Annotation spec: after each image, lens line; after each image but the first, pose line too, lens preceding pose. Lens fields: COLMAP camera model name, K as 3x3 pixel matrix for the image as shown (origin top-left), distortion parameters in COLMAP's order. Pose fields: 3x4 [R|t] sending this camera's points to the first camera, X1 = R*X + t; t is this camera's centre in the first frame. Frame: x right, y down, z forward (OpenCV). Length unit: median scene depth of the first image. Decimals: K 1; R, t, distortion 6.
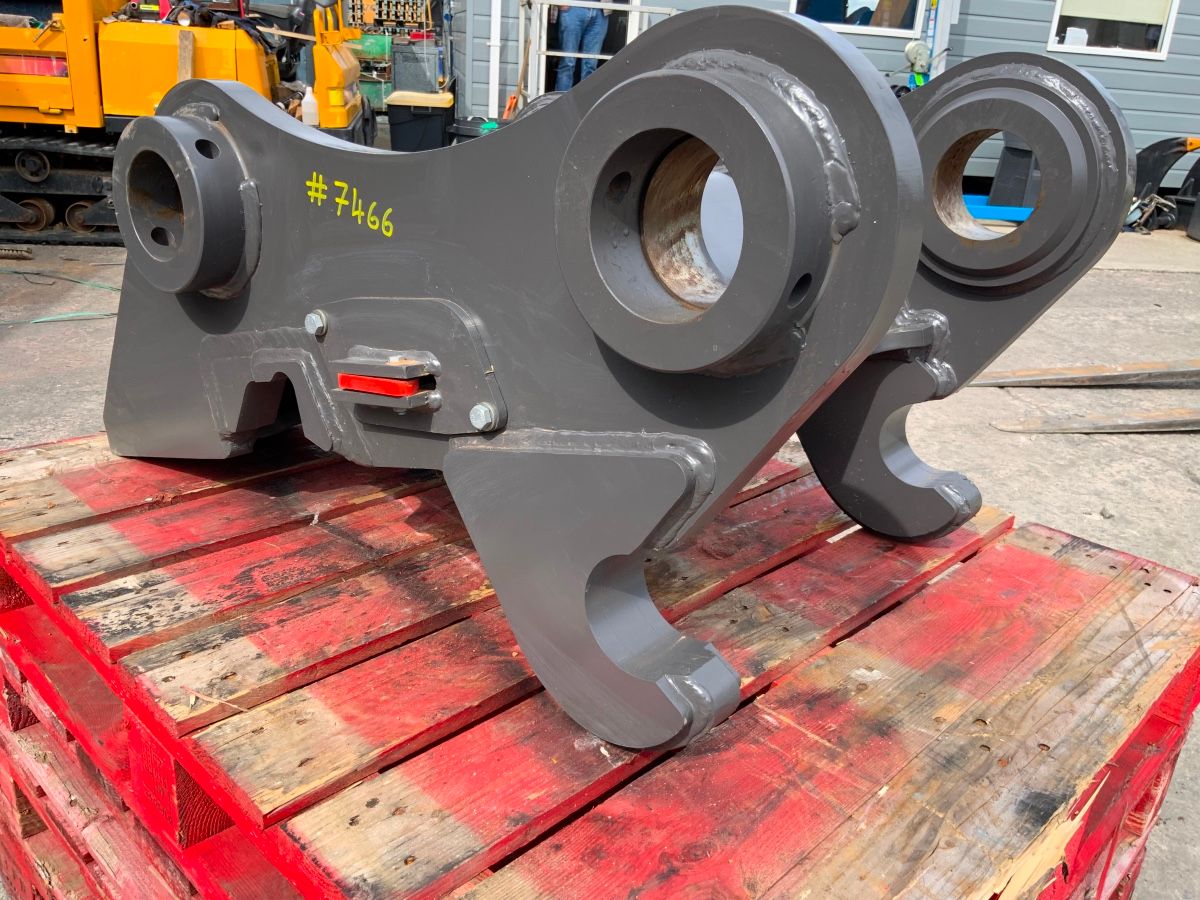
lens RADIAL K [[994.7, 0, 603.9], [0, 994.7, 454.1], [0, 0, 1]] dist [0.043885, -0.085392]
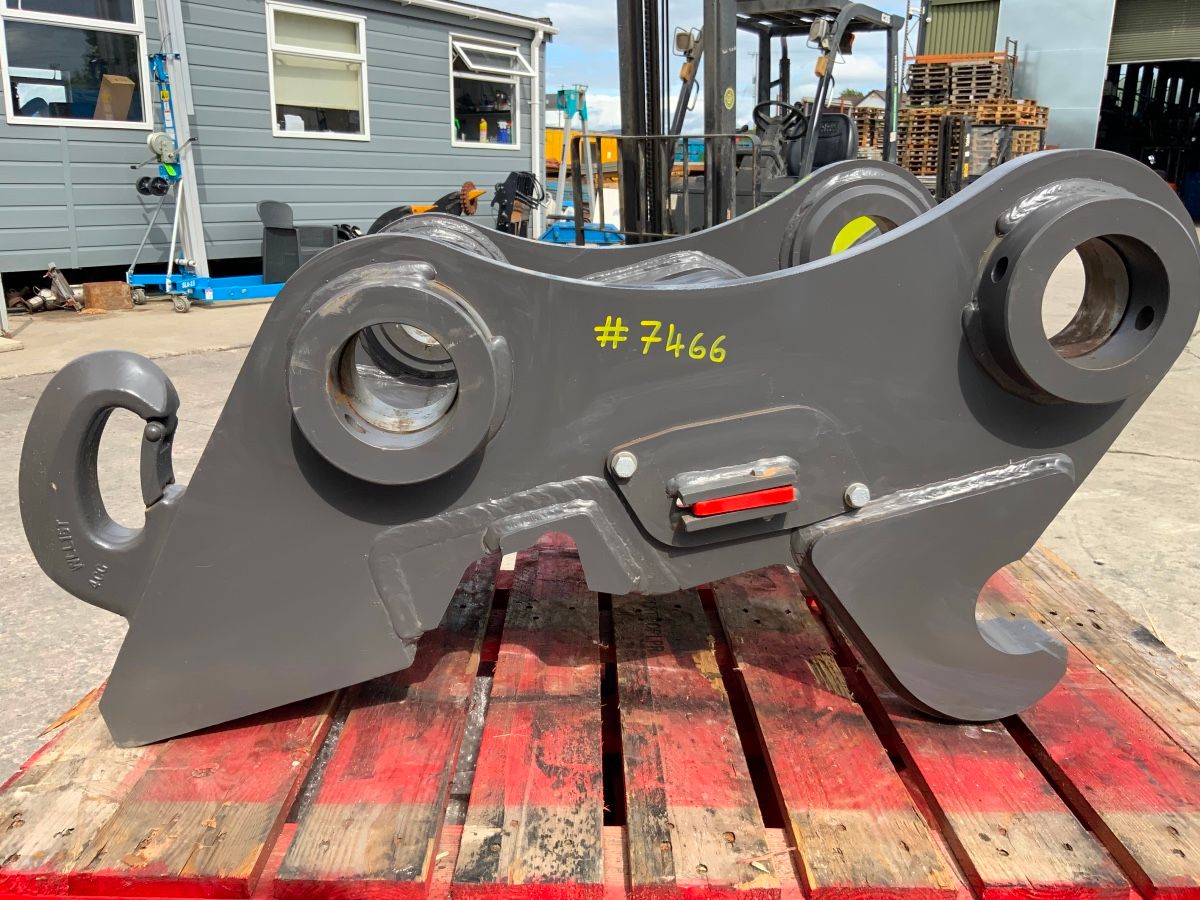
lens RADIAL K [[994.7, 0, 600.1], [0, 994.7, 443.3], [0, 0, 1]] dist [0.043885, -0.085392]
pose [[0.713879, -0.234888, 0.659701, -0.912617], [0.288962, 0.956930, 0.028025, -0.180732], [-0.637870, 0.170622, 0.751006, 0.273185]]
